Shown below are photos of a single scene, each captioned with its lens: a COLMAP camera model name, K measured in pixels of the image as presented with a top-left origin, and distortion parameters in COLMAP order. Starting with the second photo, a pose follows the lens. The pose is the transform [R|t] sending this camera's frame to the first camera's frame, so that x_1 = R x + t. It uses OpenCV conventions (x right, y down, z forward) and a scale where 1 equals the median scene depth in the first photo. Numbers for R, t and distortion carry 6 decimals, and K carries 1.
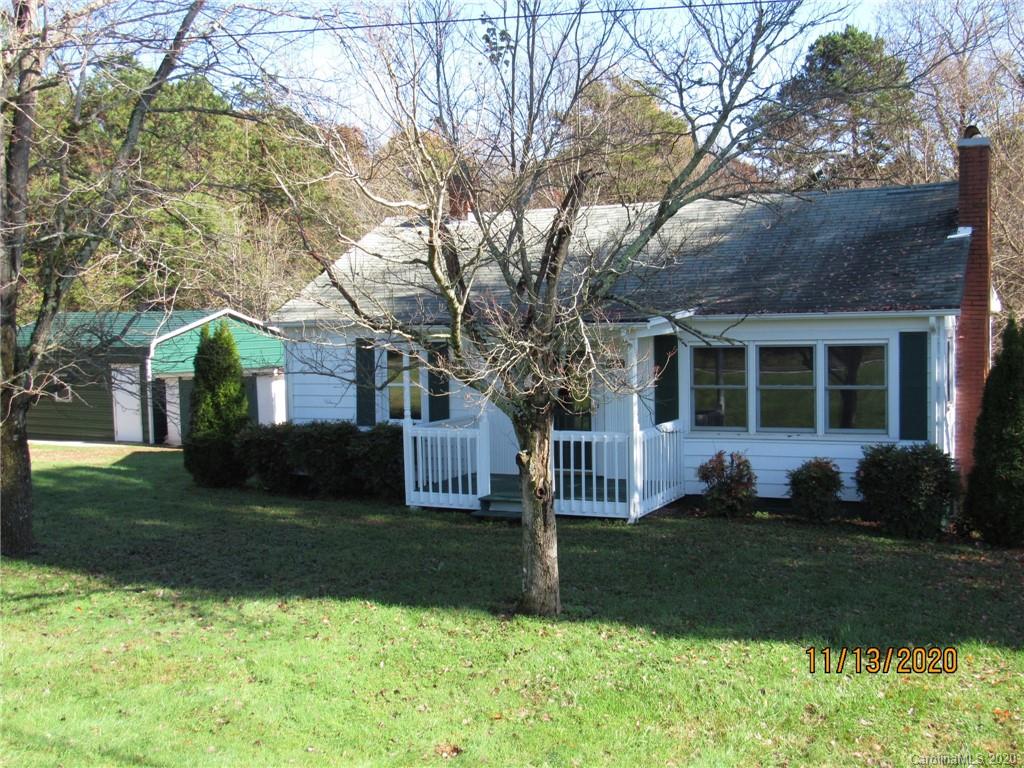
lens RADIAL K [[1187.2, 0, 514.6], [0, 1187.2, 383.3], [0, 0, 1]] dist [-0.033088, 0.000000]
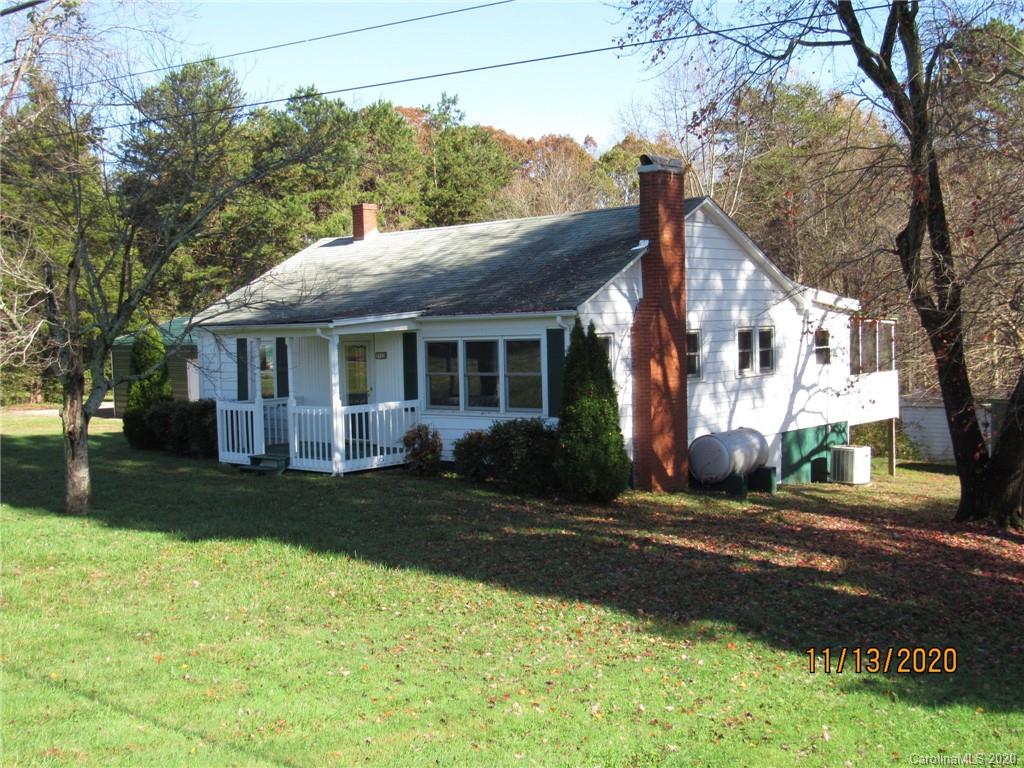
lens RADIAL K [[1187.2, 0, 507.6], [0, 1187.2, 384.6], [0, 0, 1]] dist [-0.033088, 0.000000]
pose [[0.957271, 0.008122, -0.289079, 0.633435], [-0.008656, 0.999962, -0.000569, 0.015157], [0.289064, 0.003046, 0.957305, -0.189527]]
